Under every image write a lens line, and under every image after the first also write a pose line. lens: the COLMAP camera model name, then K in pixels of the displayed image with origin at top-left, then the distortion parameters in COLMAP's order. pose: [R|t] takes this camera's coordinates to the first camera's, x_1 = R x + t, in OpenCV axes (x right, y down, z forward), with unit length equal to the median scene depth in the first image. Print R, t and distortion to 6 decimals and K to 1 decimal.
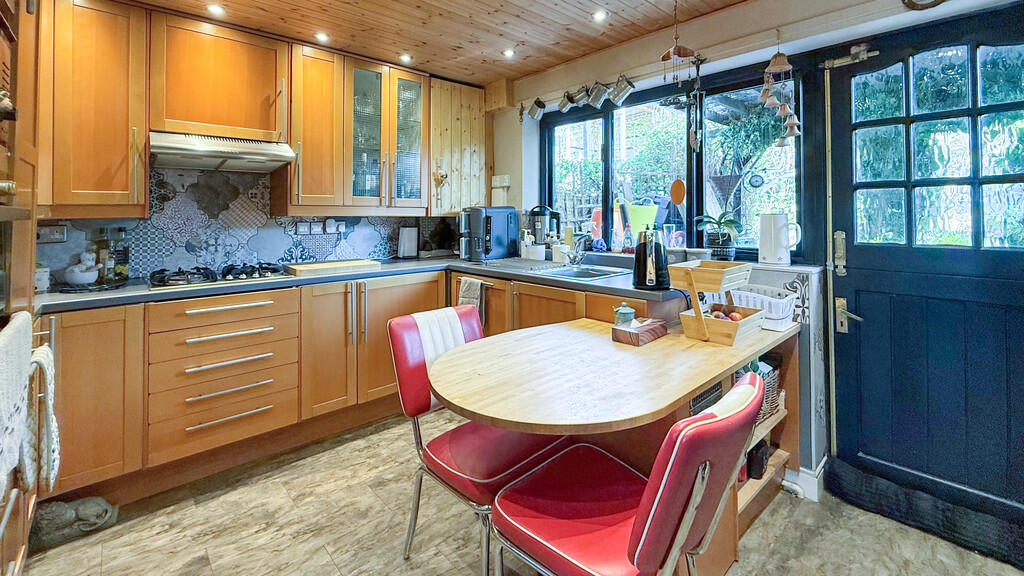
lens RADIAL K [[439.9, 0, 514.1], [0, 439.9, 260.4], [0, 0, 1]] dist [-0.000816, -0.000173]
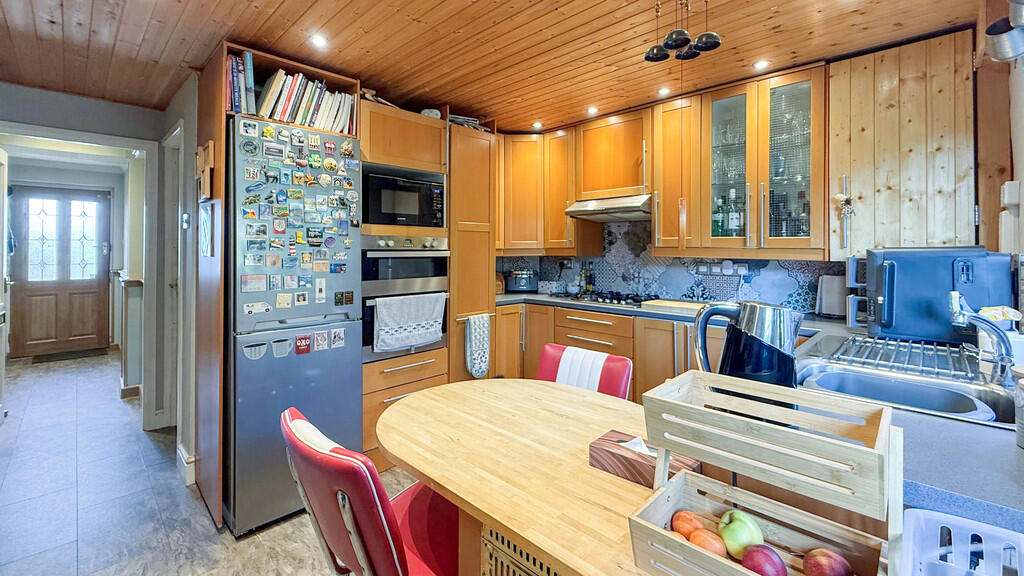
lens RADIAL K [[408.3, 0, 512.0], [0, 408.3, 288.0], [0, 0, 1]] dist [0.001121, 0.000171]
pose [[0.070387, 0.097525, -0.992741, 0.492115], [-0.110950, 0.989800, 0.089370, -0.069016], [0.991330, 0.103854, 0.080489, 0.517642]]
